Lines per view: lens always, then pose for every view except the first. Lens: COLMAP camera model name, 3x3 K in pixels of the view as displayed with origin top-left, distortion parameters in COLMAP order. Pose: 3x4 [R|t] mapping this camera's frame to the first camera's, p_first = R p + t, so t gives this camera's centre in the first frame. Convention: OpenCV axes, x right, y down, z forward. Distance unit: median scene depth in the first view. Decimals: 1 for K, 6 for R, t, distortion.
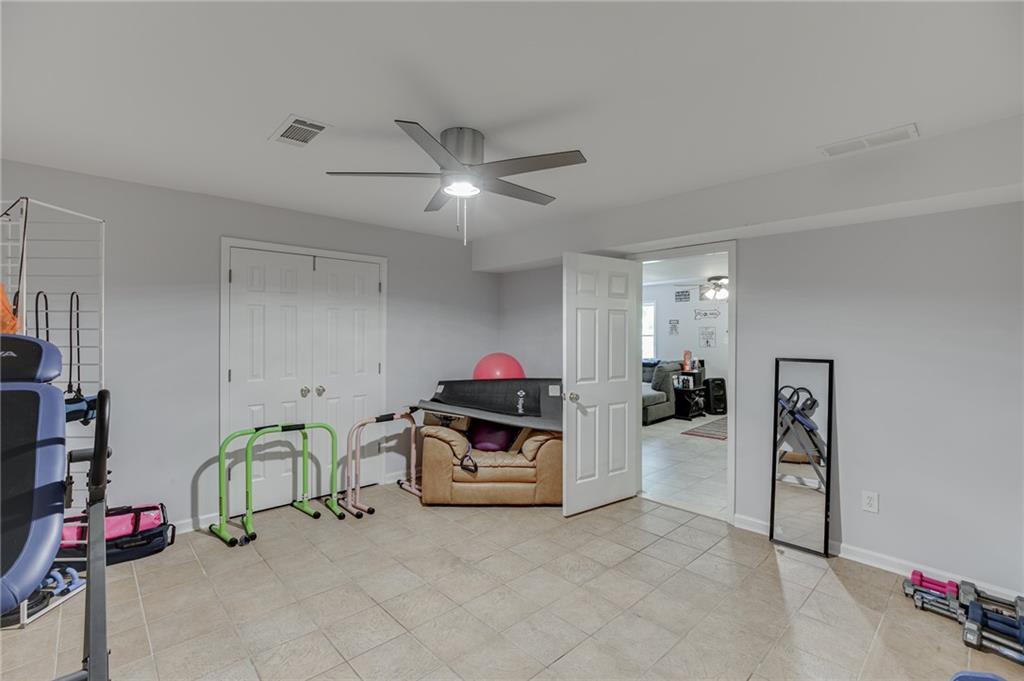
lens RADIAL K [[459.9, 0, 510.2], [0, 459.9, 337.8], [0, 0, 1]] dist [-0.001700, 0.000172]
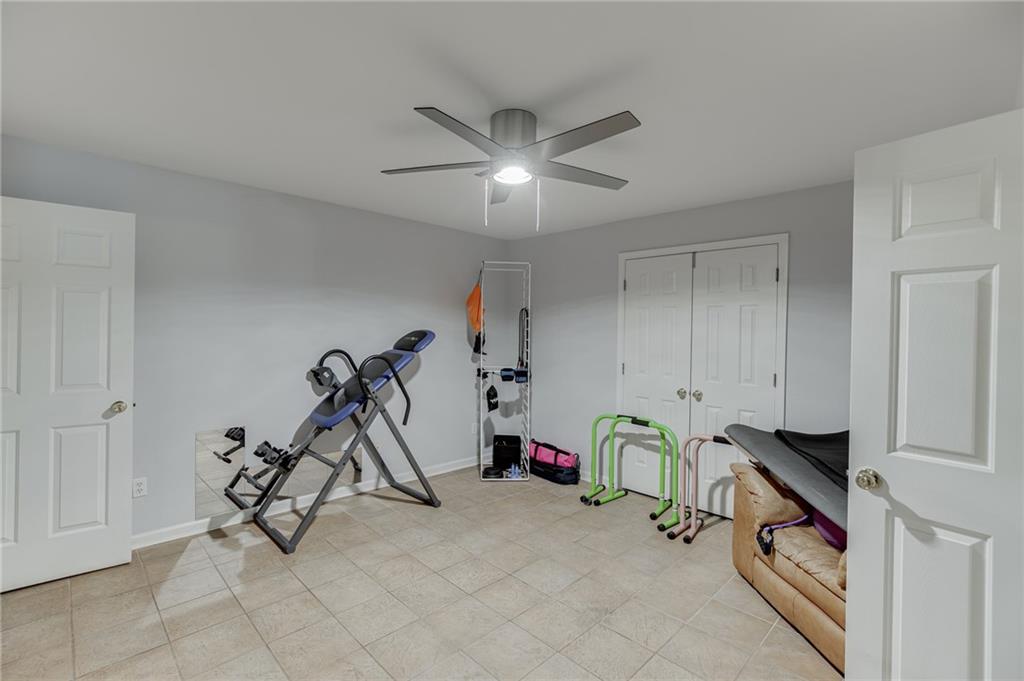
lens RADIAL K [[459.9, 0, 510.6], [0, 459.9, 337.6], [0, 0, 1]] dist [-0.001700, 0.000172]
pose [[0.036261, 0.009289, -0.999299, 0.568226], [-0.023658, 0.999685, 0.008434, -0.000824], [0.999062, 0.023336, 0.036469, 0.660850]]
